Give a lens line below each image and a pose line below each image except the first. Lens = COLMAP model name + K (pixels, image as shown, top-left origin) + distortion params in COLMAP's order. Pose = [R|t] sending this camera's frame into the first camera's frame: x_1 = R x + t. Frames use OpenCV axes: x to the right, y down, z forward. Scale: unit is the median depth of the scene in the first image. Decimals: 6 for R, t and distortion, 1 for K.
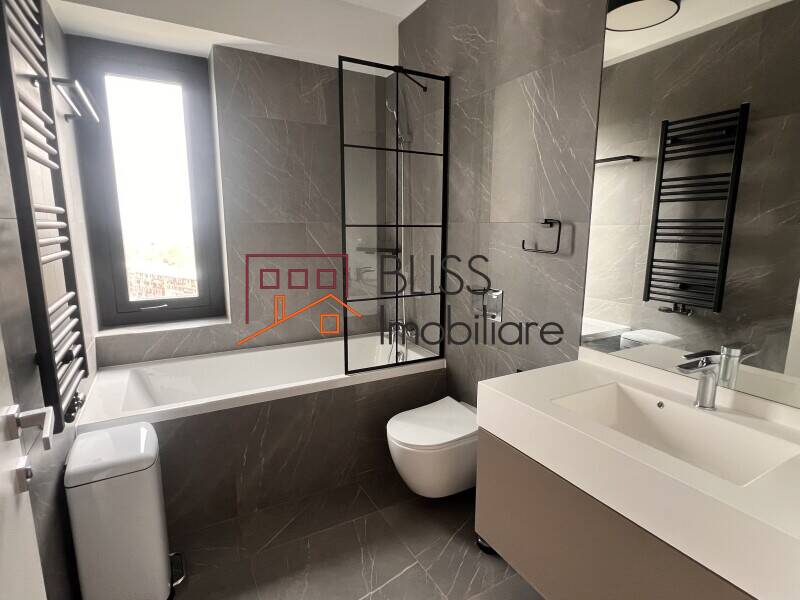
lens RADIAL K [[432.6, 0, 402.6], [0, 432.6, 303.4], [0, 0, 1]] dist [0.001710, -0.000482]
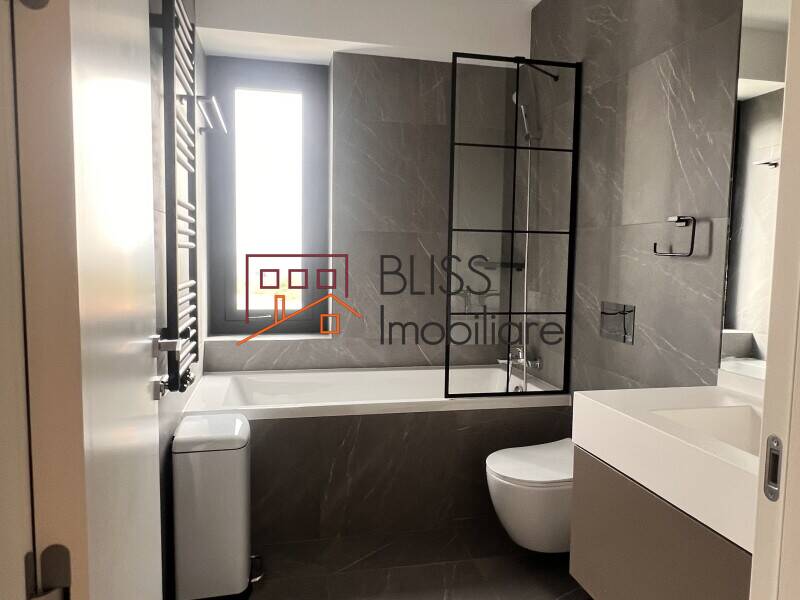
lens RADIAL K [[575.2, 0, 396.9], [0, 575.2, 302.3], [0, 0, 1]] dist [0.003190, -0.000087]
pose [[0.956945, 0.034354, -0.288230, 0.112606], [-0.062307, 0.994137, -0.088375, 0.088476], [0.283504, 0.102529, 0.953474, -0.174824]]
